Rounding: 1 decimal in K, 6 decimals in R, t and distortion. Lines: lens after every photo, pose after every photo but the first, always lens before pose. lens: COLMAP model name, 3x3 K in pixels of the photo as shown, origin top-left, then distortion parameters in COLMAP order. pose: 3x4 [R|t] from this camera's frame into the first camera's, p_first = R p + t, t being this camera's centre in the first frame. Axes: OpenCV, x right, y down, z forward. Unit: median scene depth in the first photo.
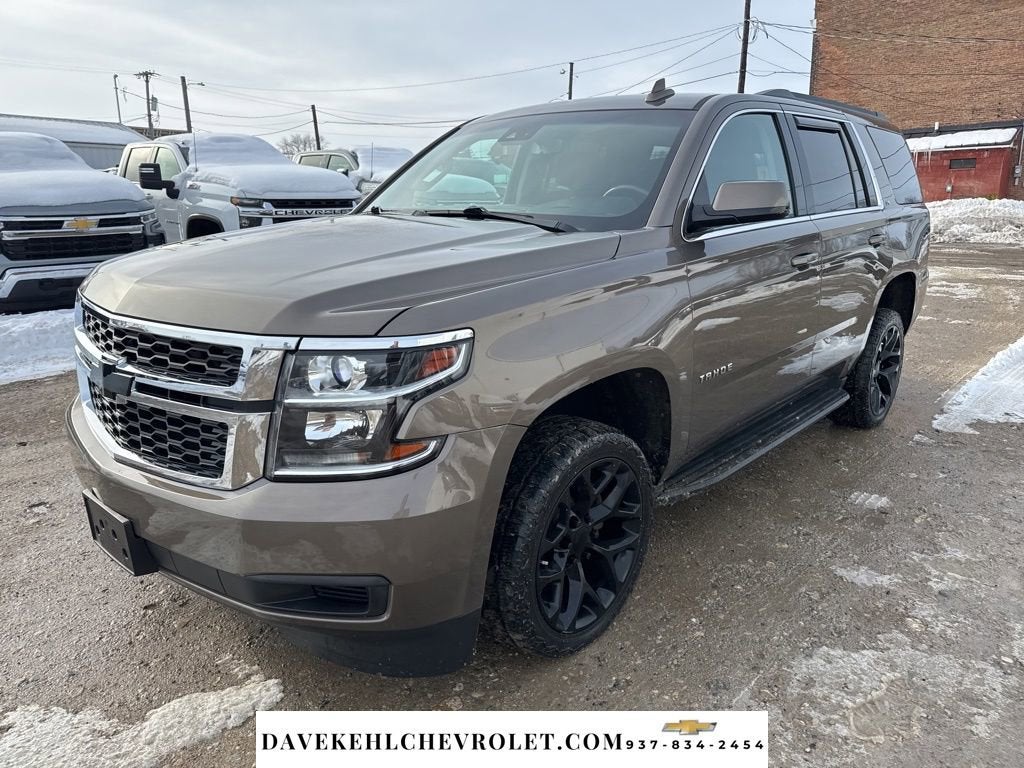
lens RADIAL K [[711.2, 0, 490.5], [0, 711.2, 381.3], [0, 0, 1]] dist [0.030715, -0.037009]
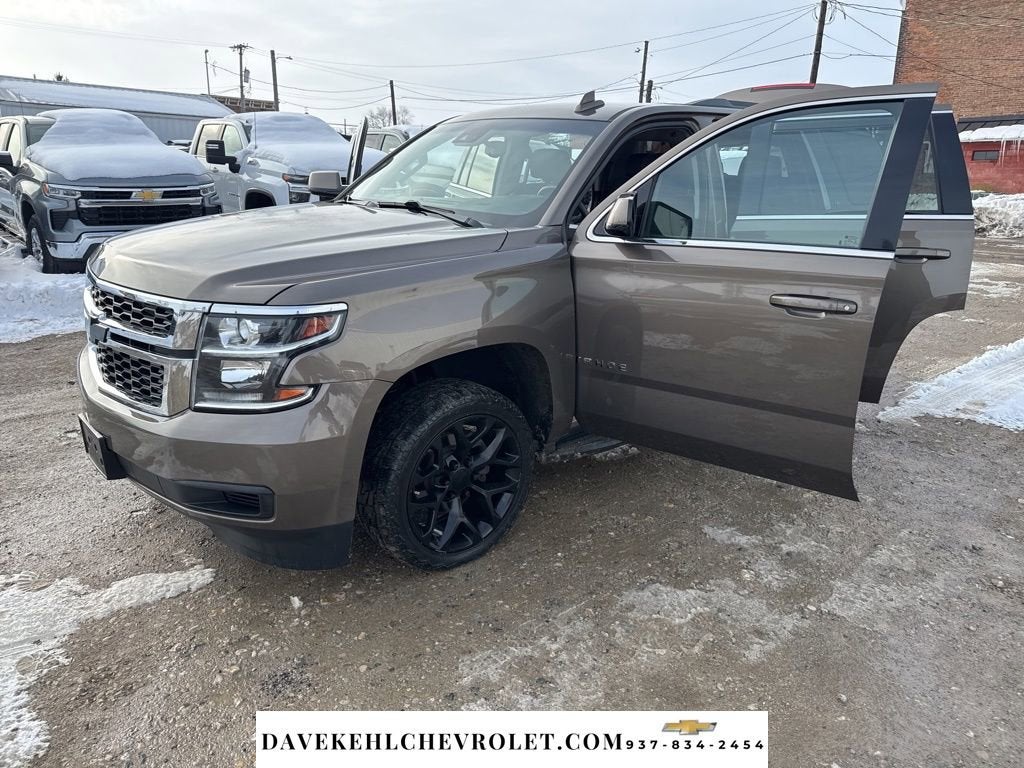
lens RADIAL K [[727.5, 0, 517.4], [0, 727.5, 382.2], [0, 0, 1]] dist [0.068907, -0.086425]
pose [[0.992835, 0.057685, -0.104650, 0.362212], [-0.054335, 0.997923, 0.034590, 0.005457], [0.106428, -0.028656, 0.993907, -0.246788]]
